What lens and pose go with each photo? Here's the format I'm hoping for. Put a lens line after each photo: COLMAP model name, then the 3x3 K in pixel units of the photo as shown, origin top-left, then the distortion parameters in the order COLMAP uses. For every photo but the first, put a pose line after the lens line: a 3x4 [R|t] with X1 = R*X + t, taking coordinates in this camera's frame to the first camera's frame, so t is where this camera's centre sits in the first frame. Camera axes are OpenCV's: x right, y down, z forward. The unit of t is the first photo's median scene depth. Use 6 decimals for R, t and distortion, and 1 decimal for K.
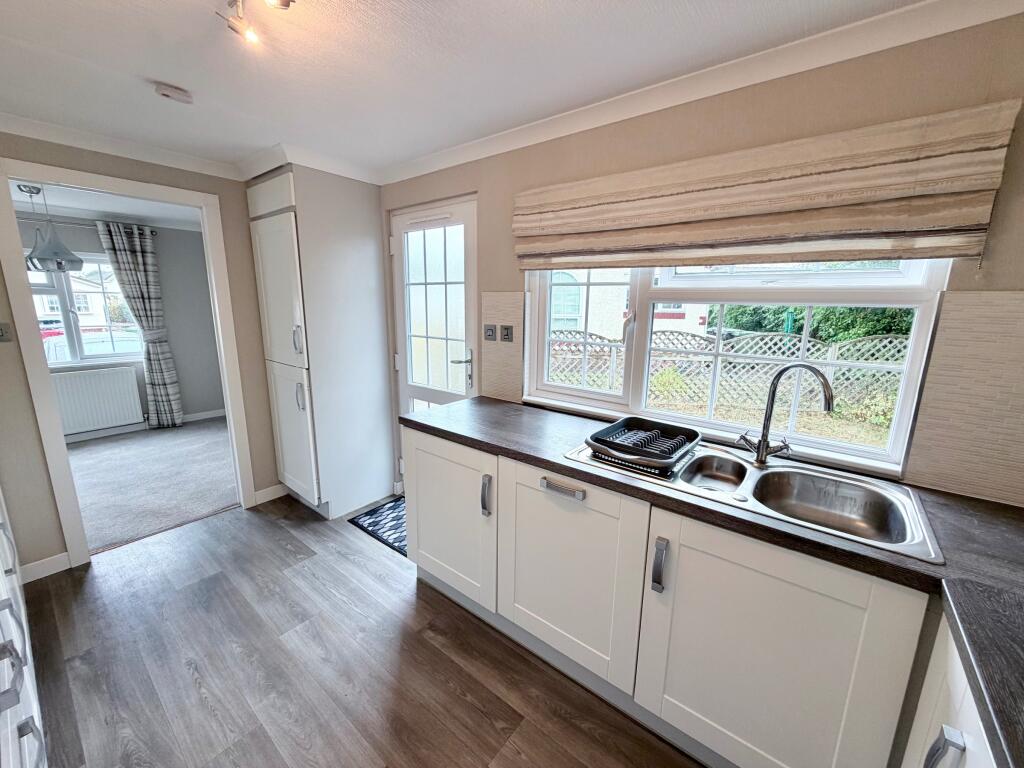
lens RADIAL K [[409.2, 0, 509.7], [0, 409.2, 383.7], [0, 0, 1]] dist [0.003470, 0.000501]
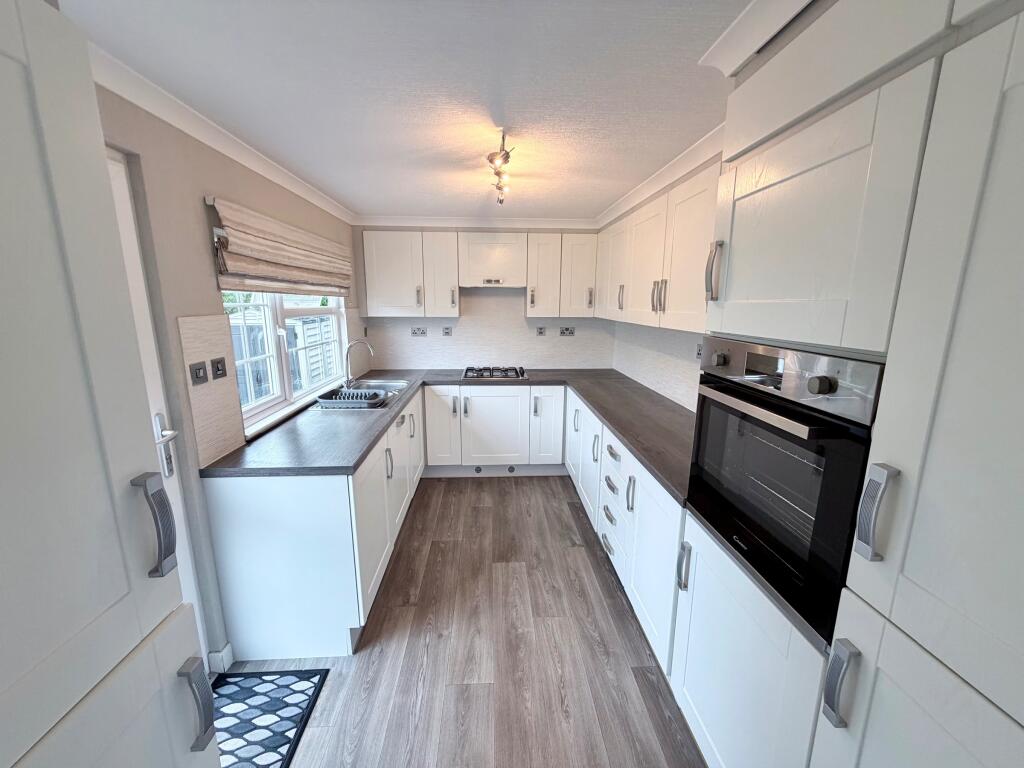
lens RADIAL K [[409.2, 0, 512.0], [0, 409.2, 383.2], [0, 0, 1]] dist [0.003470, 0.000501]
pose [[-0.666719, -0.158758, 0.728204, -1.154093], [0.140990, 0.932543, 0.332392, -0.335017], [-0.731852, 0.324282, -0.599361, 1.291598]]
